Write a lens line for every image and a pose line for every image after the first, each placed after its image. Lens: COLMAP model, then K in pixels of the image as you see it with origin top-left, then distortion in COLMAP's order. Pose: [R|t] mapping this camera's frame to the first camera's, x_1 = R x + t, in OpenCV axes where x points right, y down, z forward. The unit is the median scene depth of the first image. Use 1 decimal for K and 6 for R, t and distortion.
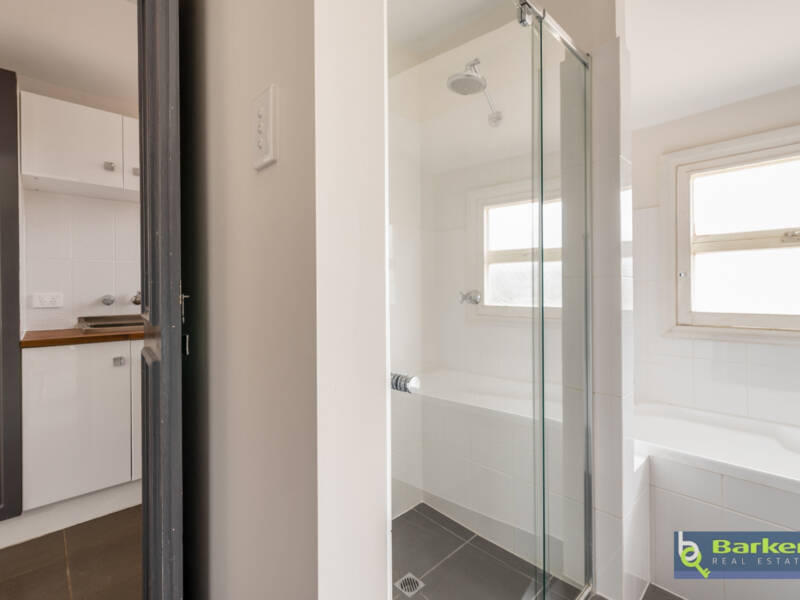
lens RADIAL K [[384.6, 0, 404.3], [0, 384.6, 295.0], [0, 0, 1]] dist [0.006711, 0.000862]
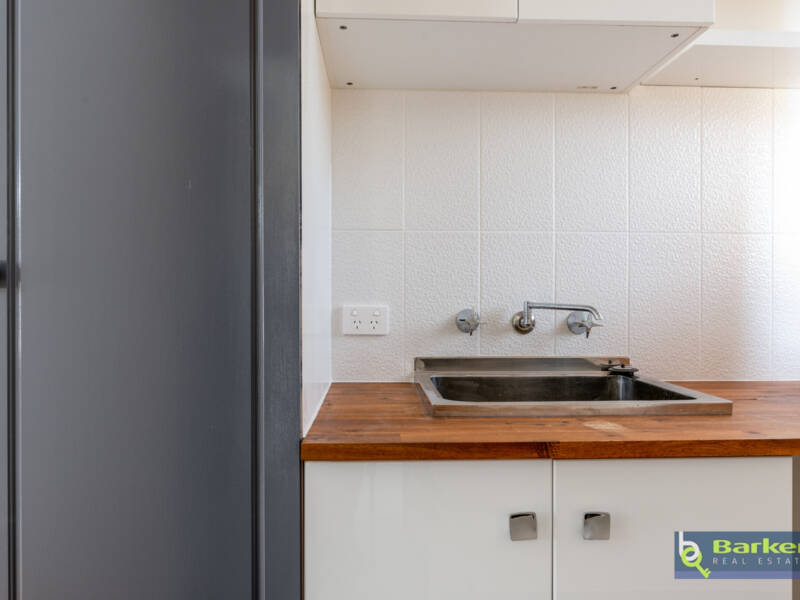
lens RADIAL K [[490.6, 0, 397.8], [0, 490.6, 300.9], [0, 0, 1]] dist [0.000039, 0.000003]
pose [[0.768015, 0.002781, -0.640426, -0.491785], [-0.014705, 0.999804, -0.013293, -0.001343], [0.640263, 0.019627, 0.767905, 0.546808]]
